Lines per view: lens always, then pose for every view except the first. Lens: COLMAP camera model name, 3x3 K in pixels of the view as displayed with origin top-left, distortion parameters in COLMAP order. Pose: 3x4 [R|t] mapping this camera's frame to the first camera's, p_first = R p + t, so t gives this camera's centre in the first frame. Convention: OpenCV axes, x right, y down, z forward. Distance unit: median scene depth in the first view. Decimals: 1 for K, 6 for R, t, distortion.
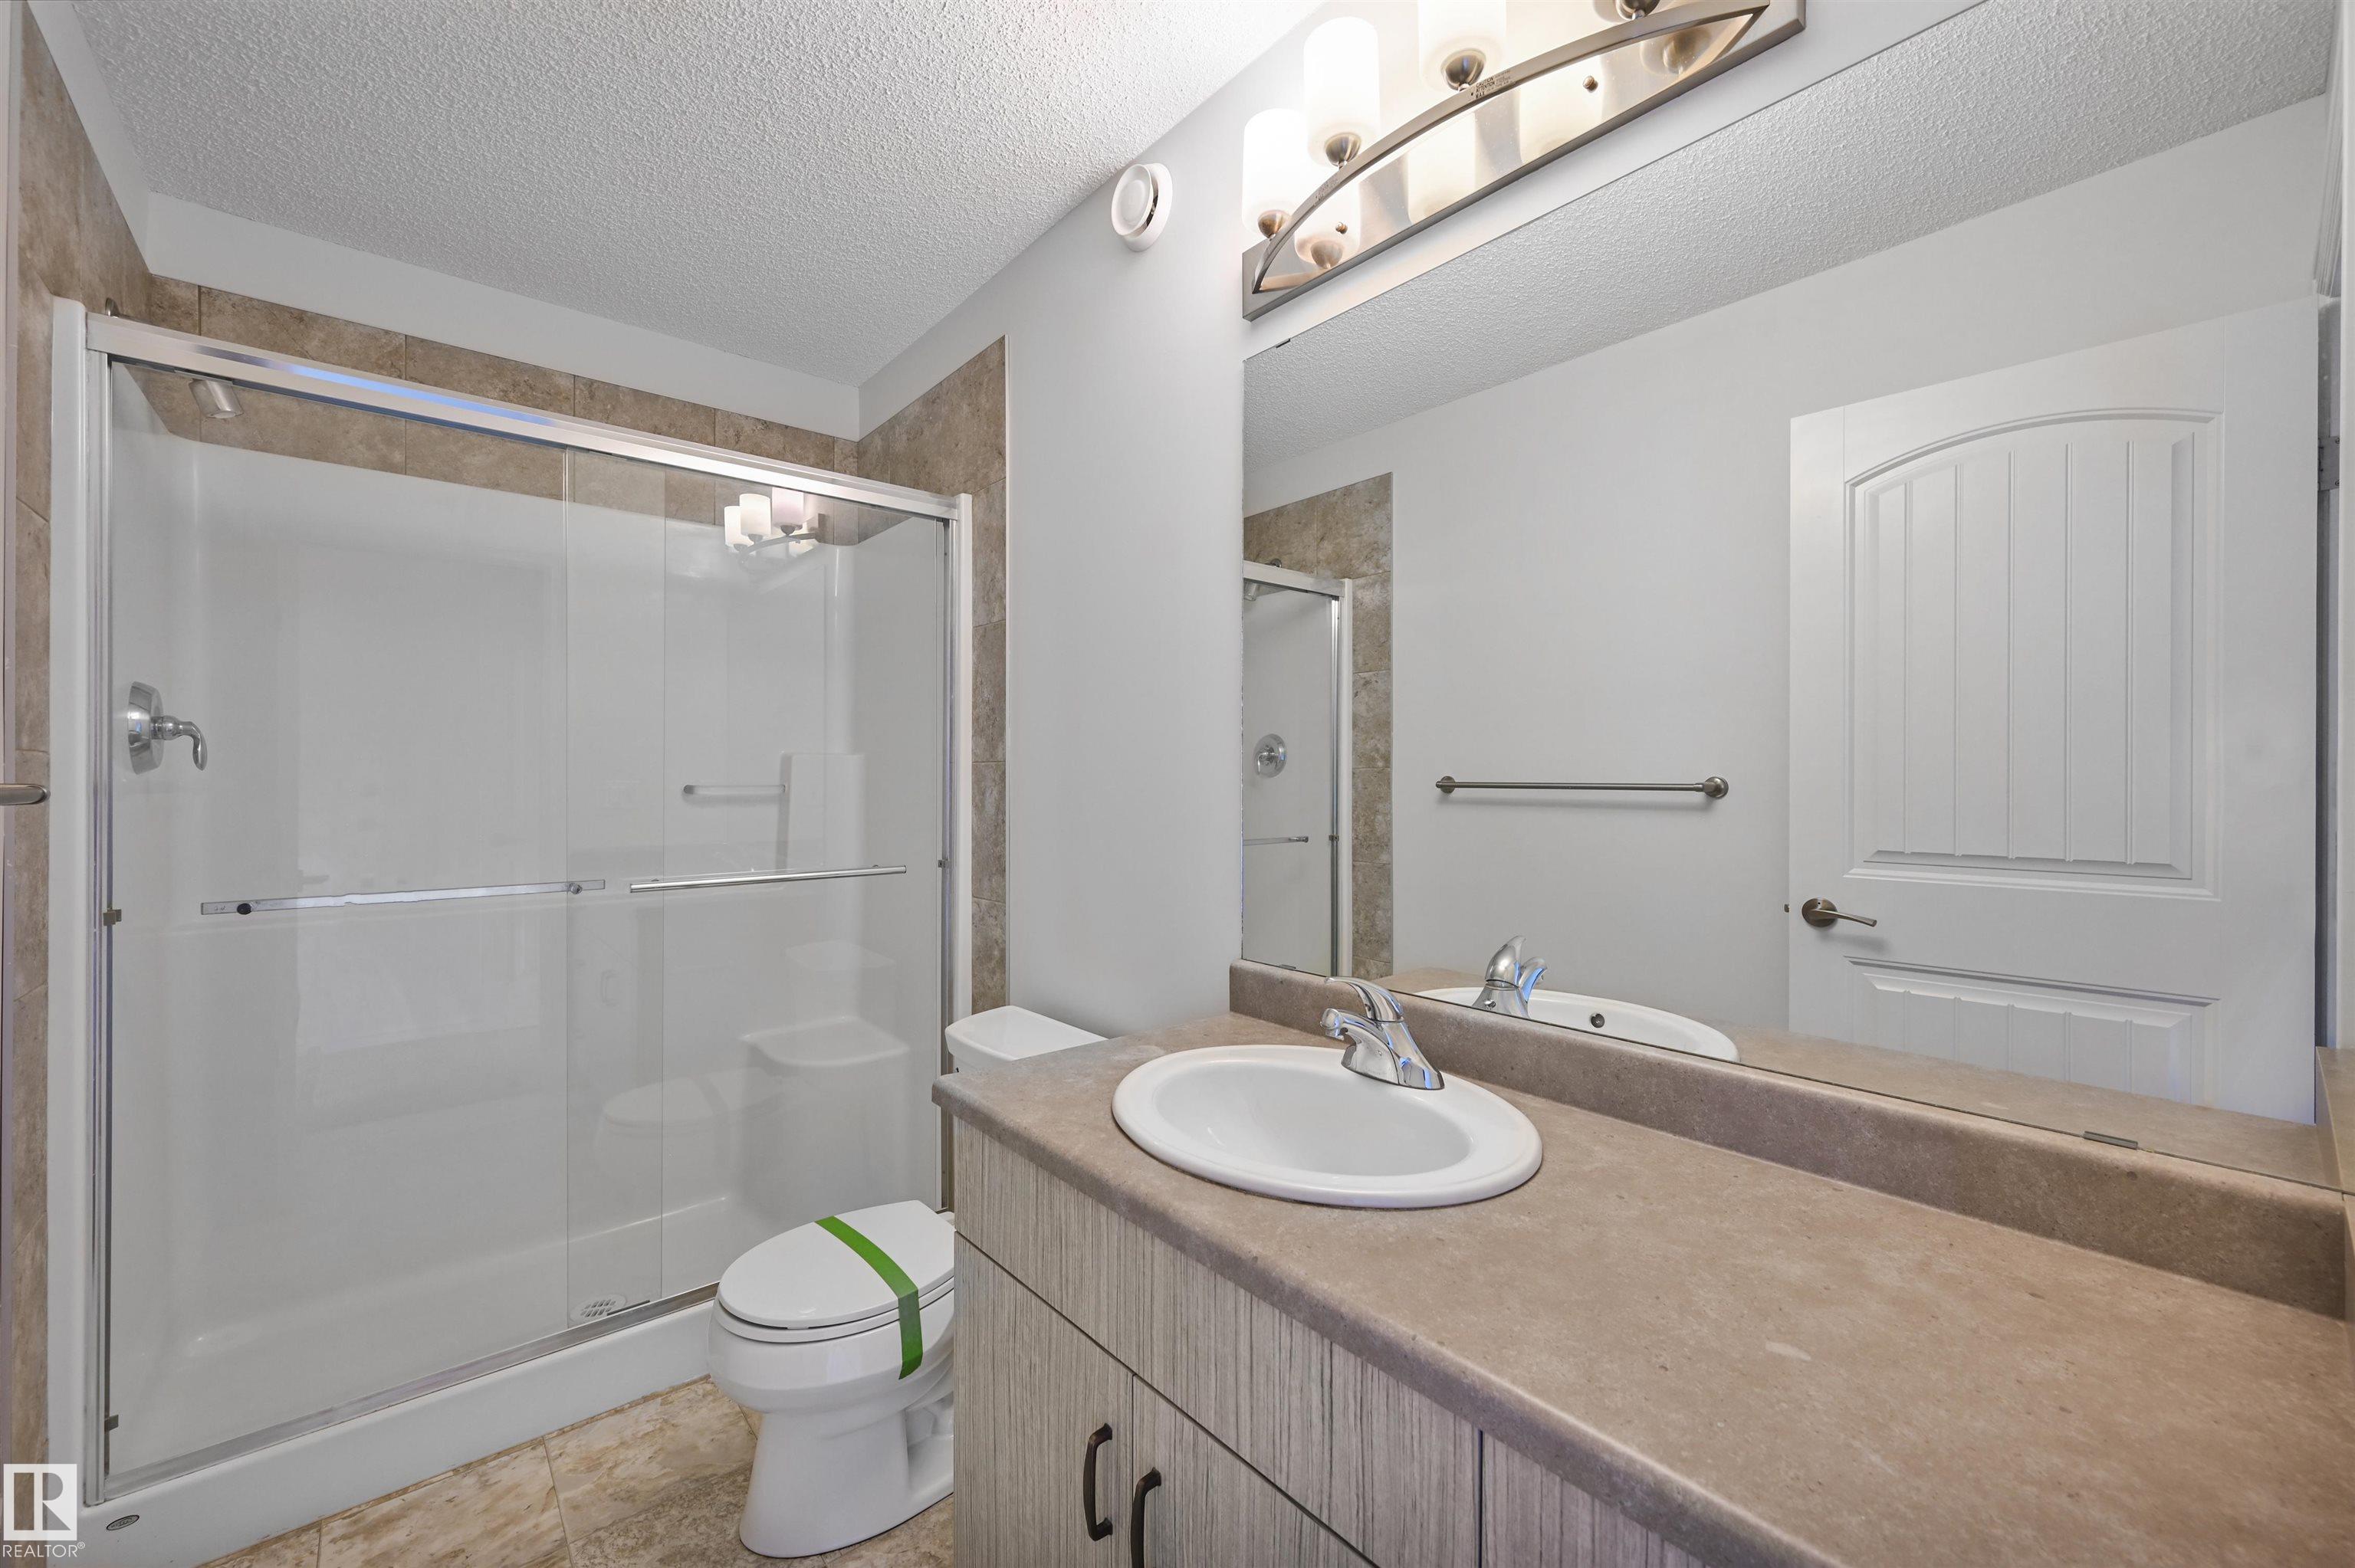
lens RADIAL K [[932.1, 0, 1177.5], [0, 932.1, 784.0], [0, 0, 1]] dist [-0.000234, 0.000040]
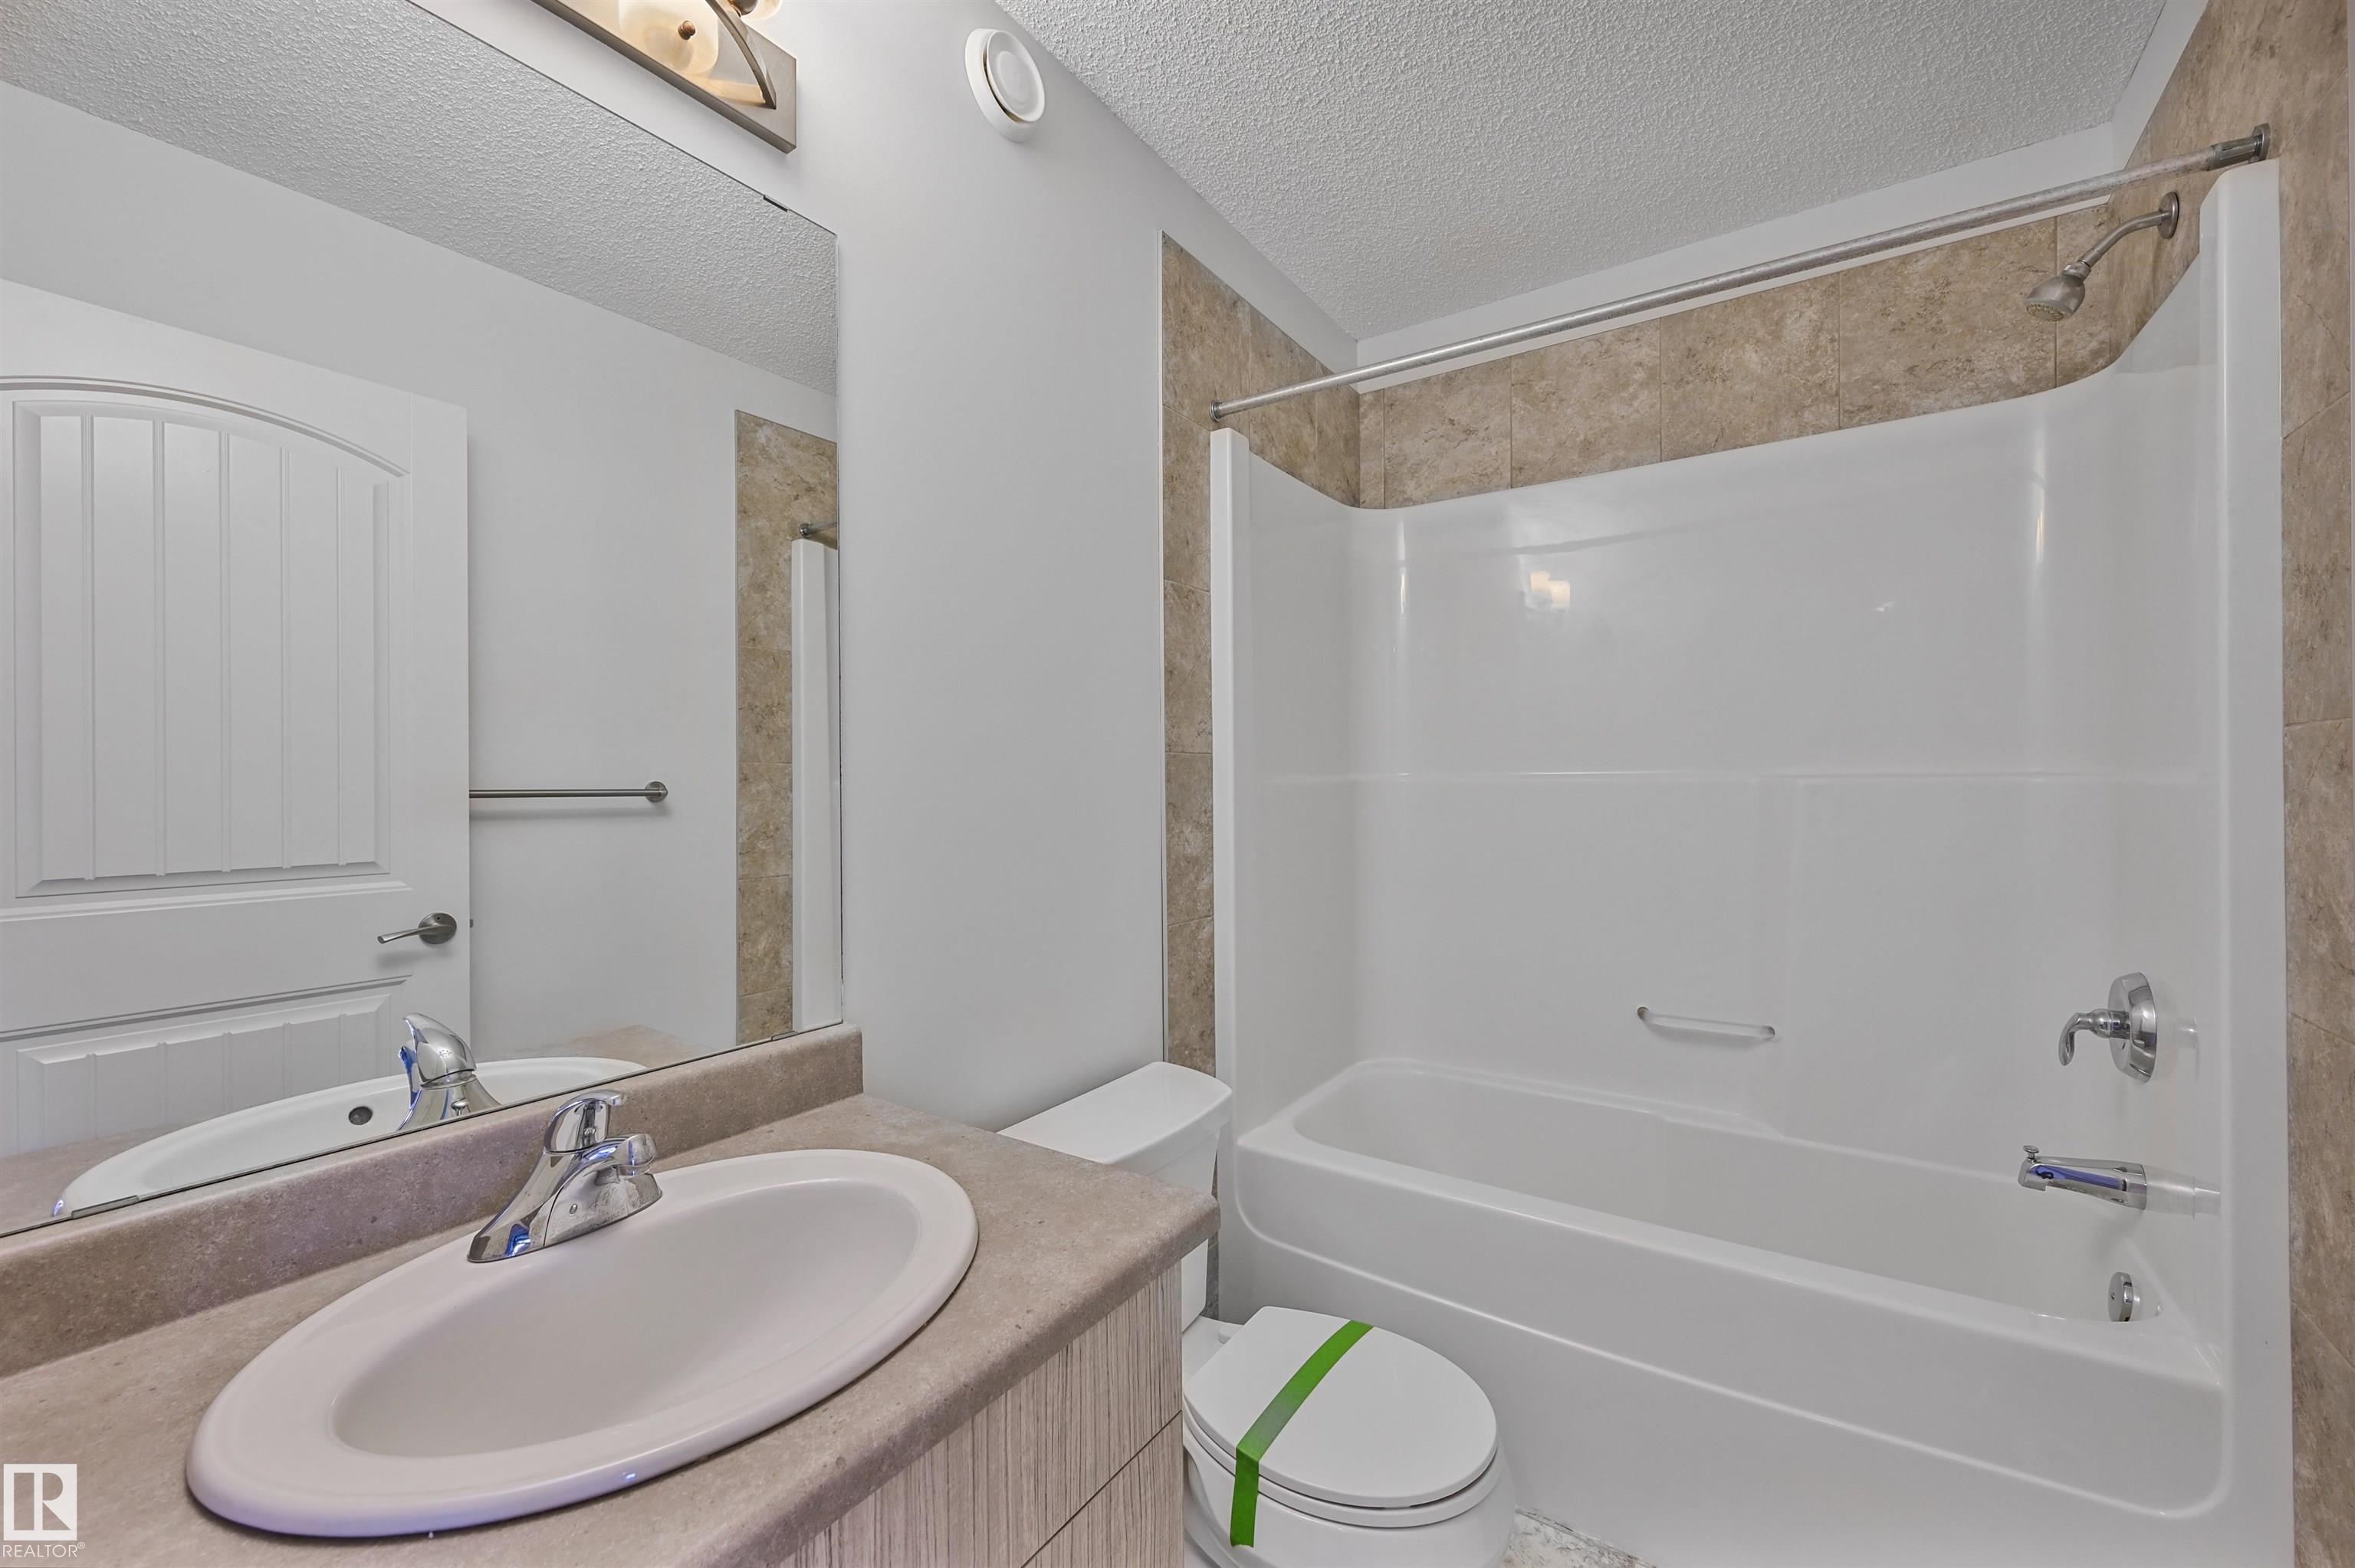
lens RADIAL K [[932.1, 0, 1177.5], [0, 932.1, 784.0], [0, 0, 1]] dist [-0.000234, 0.000040]
pose [[-0.269186, 0.011222, 0.963023, -0.577101], [0.011122, 0.999902, -0.008543, 0.010484], [-0.963024, 0.008411, -0.269284, 0.822274]]
